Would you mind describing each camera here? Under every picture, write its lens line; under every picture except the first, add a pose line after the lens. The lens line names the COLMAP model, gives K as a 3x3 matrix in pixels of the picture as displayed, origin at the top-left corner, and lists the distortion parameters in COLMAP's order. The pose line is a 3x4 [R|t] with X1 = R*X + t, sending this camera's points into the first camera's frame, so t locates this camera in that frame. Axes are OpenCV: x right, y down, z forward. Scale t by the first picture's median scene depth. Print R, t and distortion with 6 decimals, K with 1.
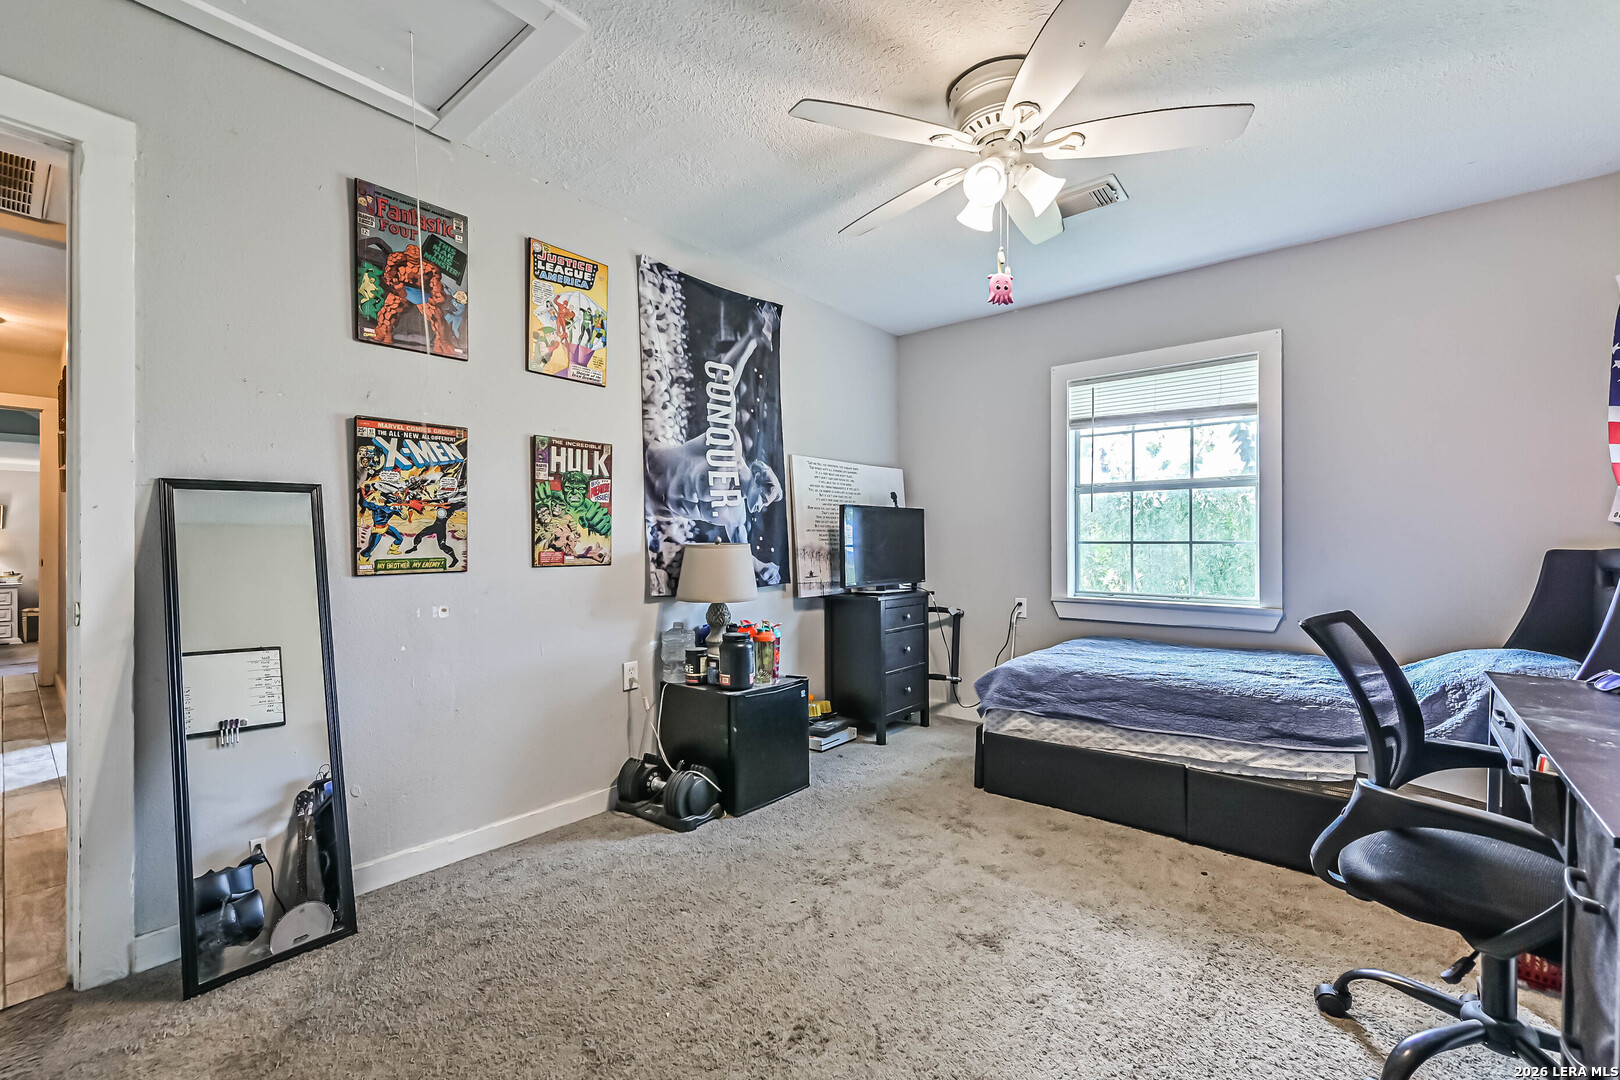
lens RADIAL K [[652.2, 0, 810.0], [0, 652.2, 540.0], [0, 0, 1]] dist [-0.000457, -0.000049]
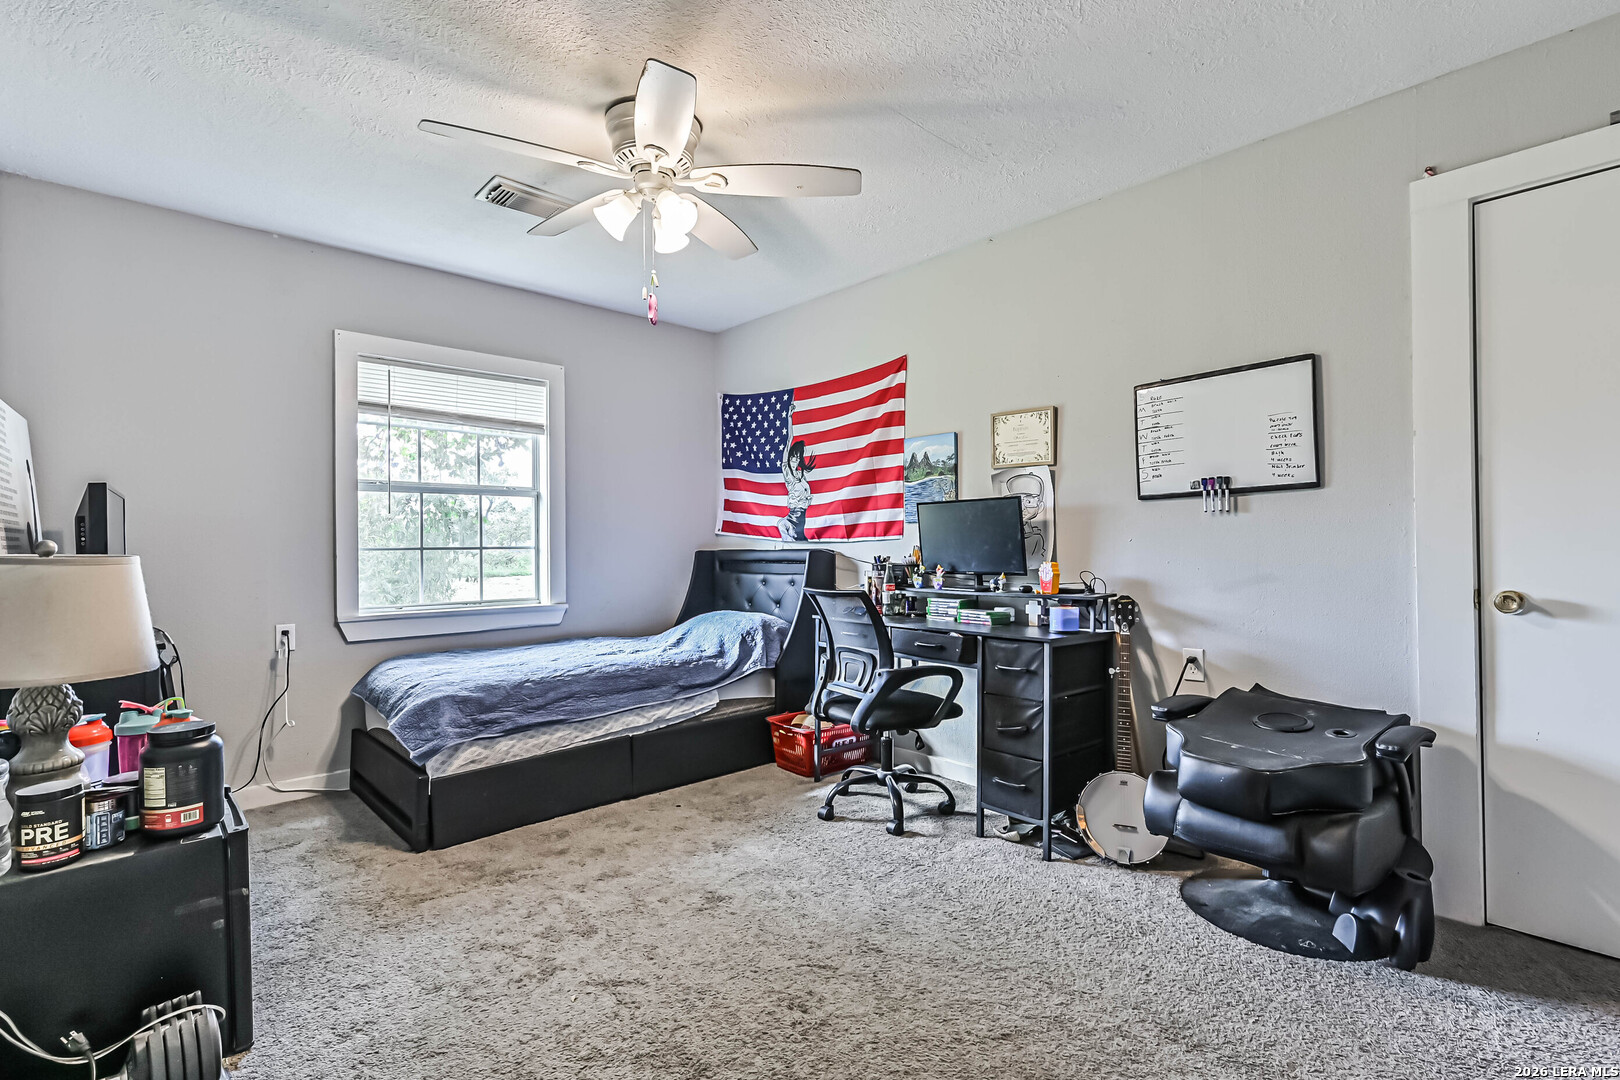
lens RADIAL K [[753.6, 0, 810.0], [0, 753.6, 540.0], [0, 0, 1]] dist [-0.000051, 0.000138]
pose [[0.146600, 0.004544, 0.989185, -0.669944], [0.004306, 0.999977, -0.005232, -0.000440], [-0.989187, 0.005026, 0.146577, 0.430414]]
